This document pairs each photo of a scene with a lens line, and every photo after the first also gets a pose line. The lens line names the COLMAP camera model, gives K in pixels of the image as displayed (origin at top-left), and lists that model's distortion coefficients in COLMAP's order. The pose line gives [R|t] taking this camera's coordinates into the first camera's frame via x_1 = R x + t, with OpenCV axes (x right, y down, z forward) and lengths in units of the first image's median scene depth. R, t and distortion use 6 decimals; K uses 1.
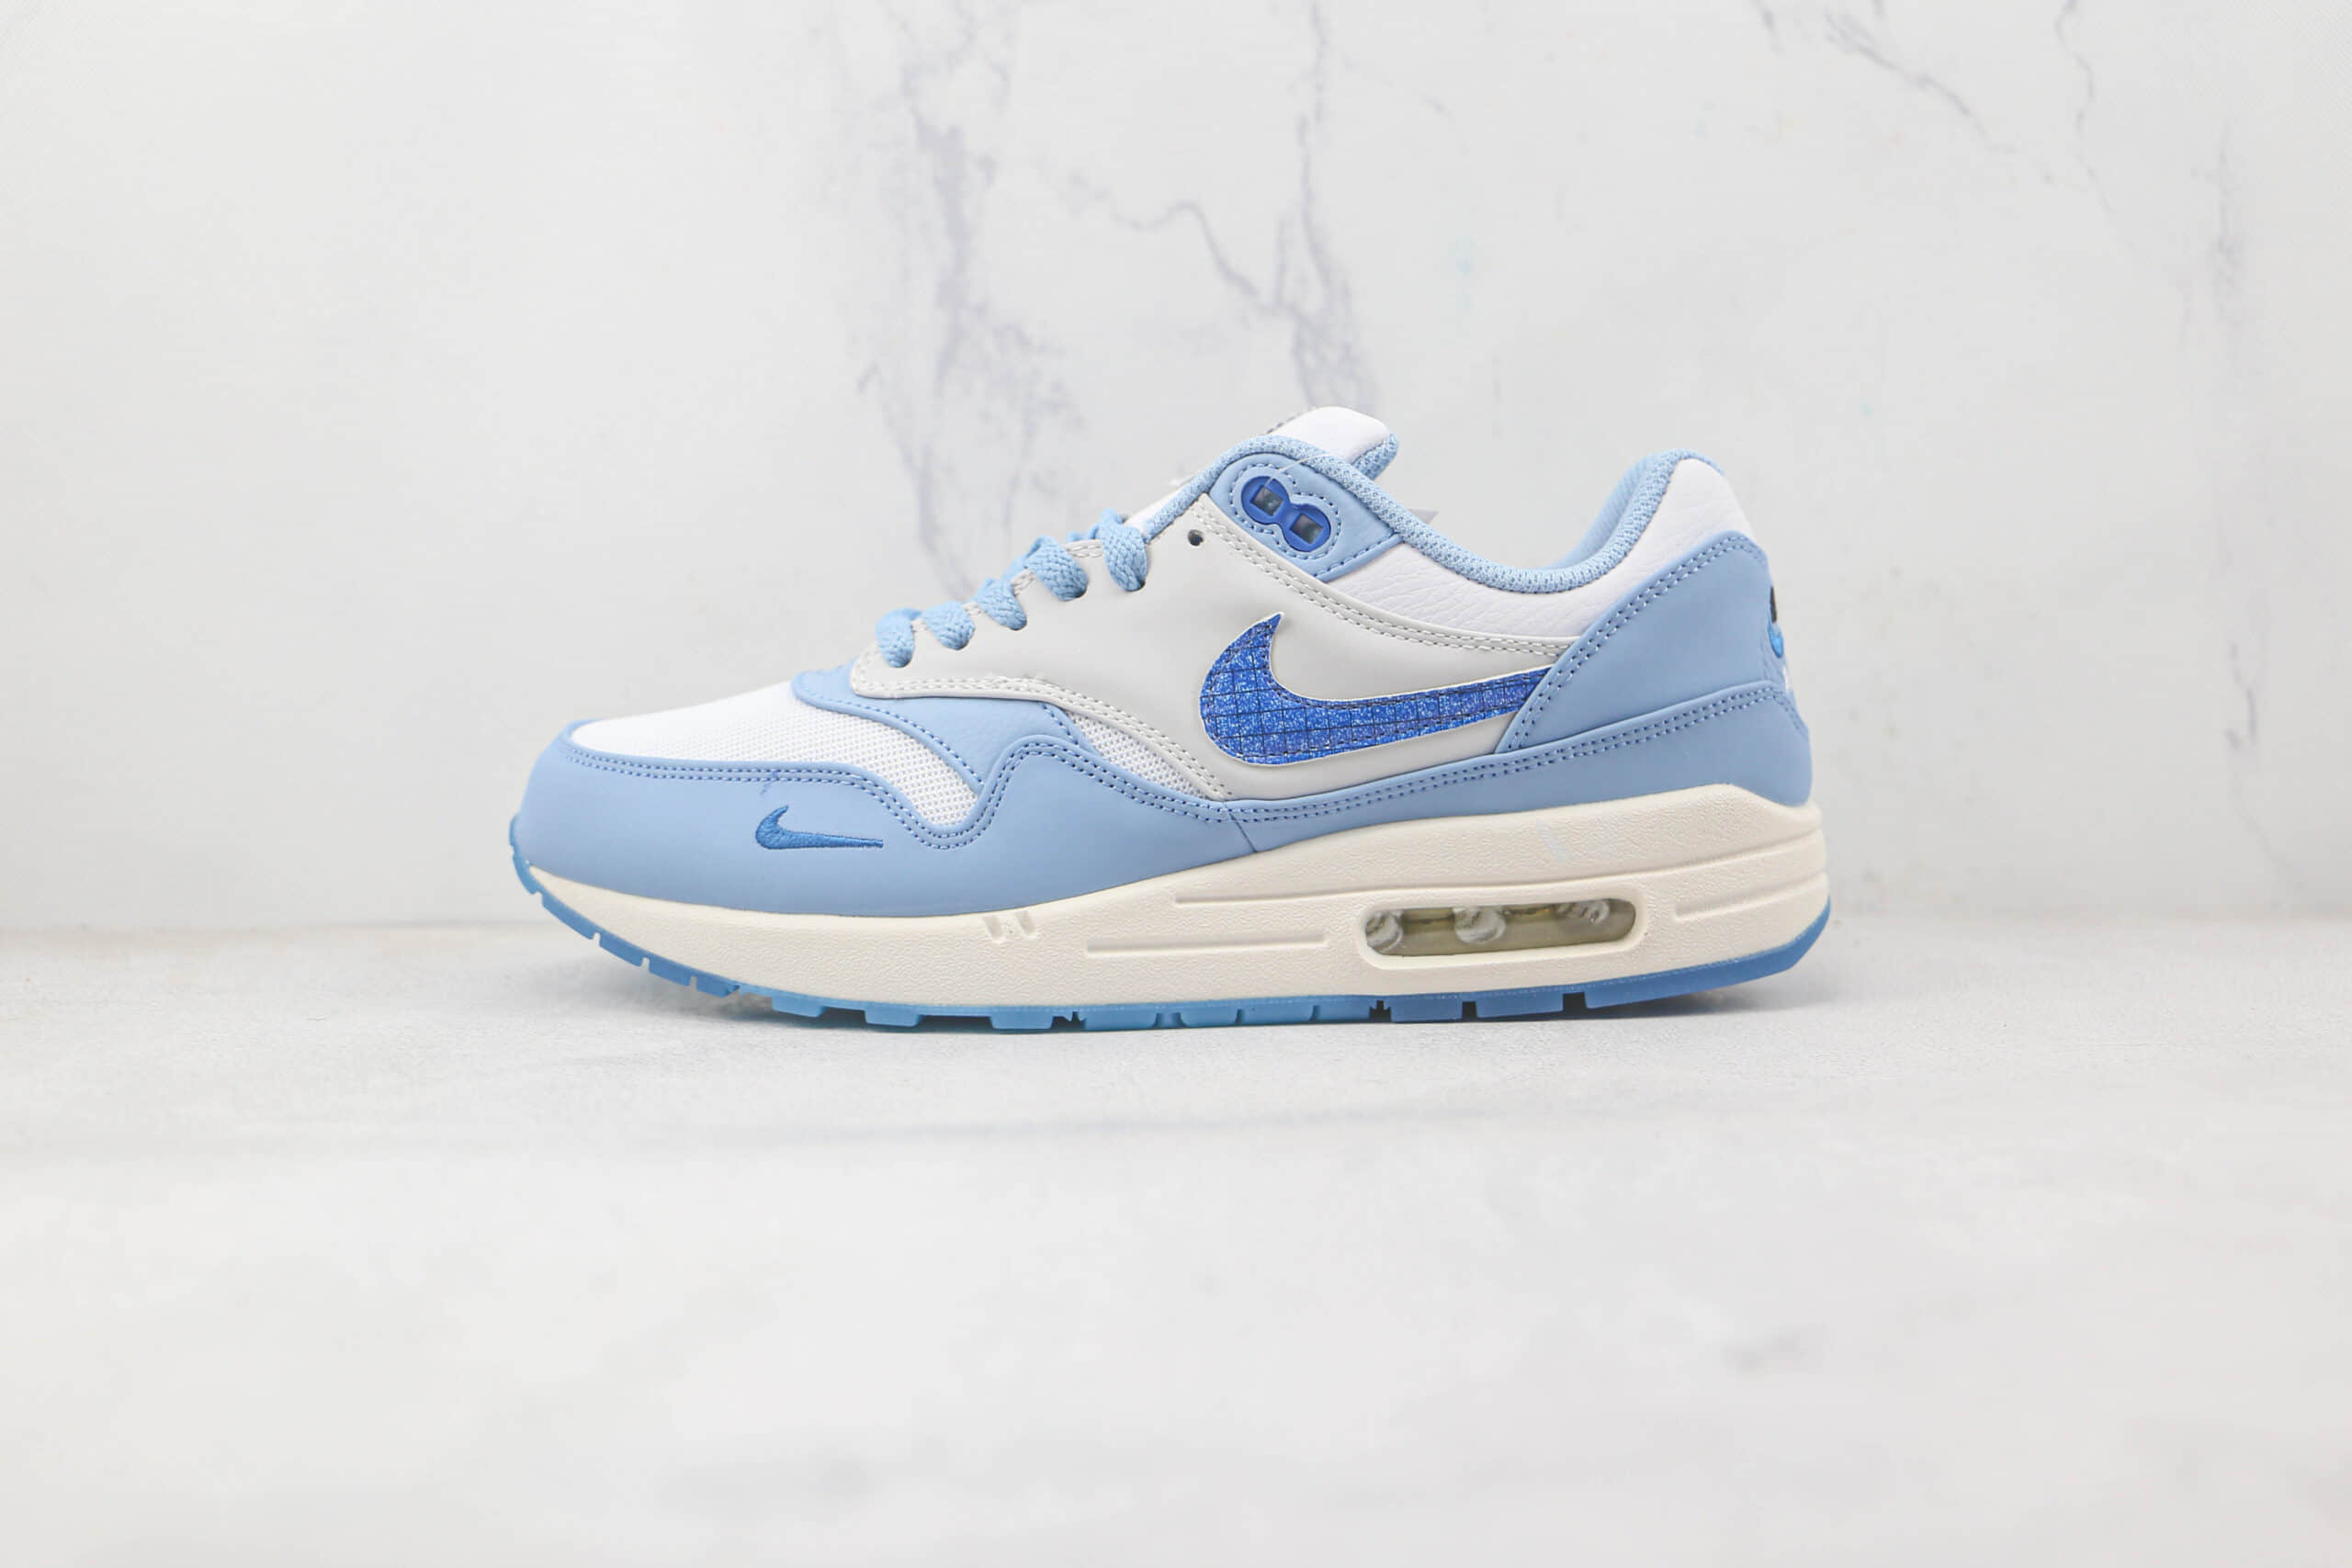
lens RADIAL K [[2449.8, 0, 1176.0], [0, 2449.8, 784.0], [0, 0, 1]] dist [-0.061706, 0.012954]
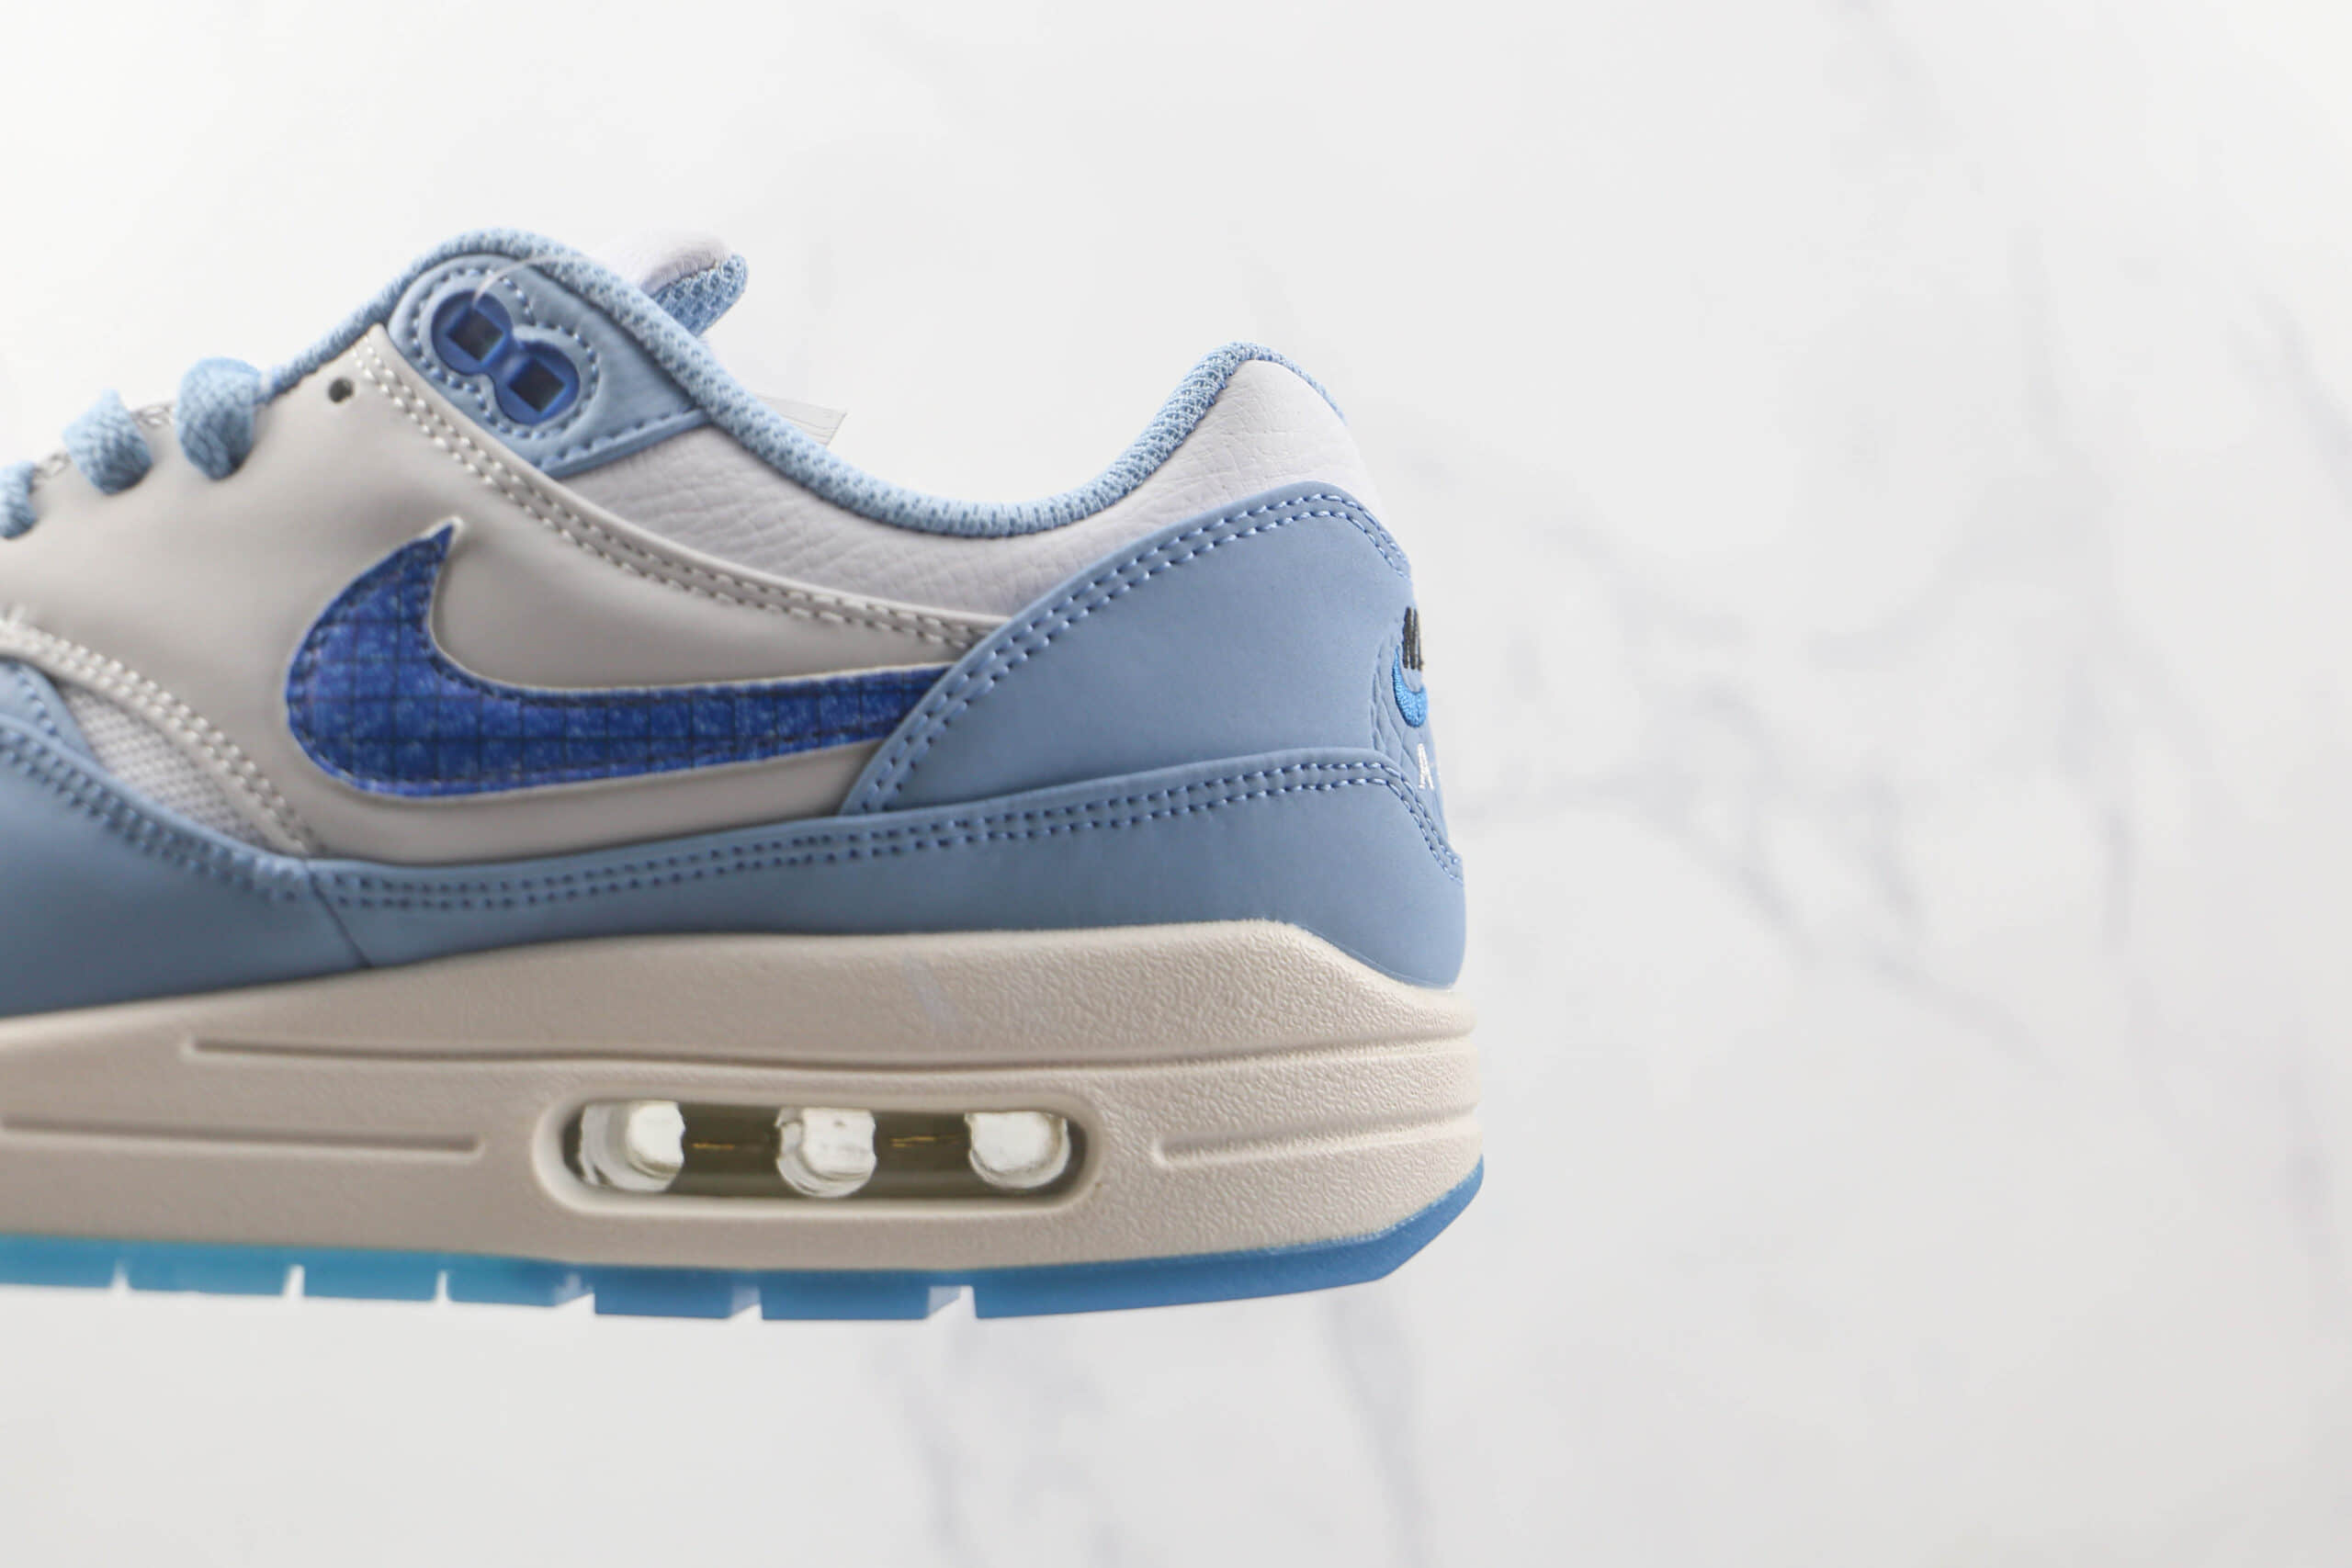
lens RADIAL K [[2449.8, 0, 1176.0], [0, 2449.8, 784.0], [0, 0, 1]] dist [-0.061706, 0.012954]
pose [[0.996053, 0.082131, 0.033649, 0.185116], [-0.075976, 0.984968, -0.155132, 0.057094], [-0.045884, 0.151963, 0.987320, 0.470228]]
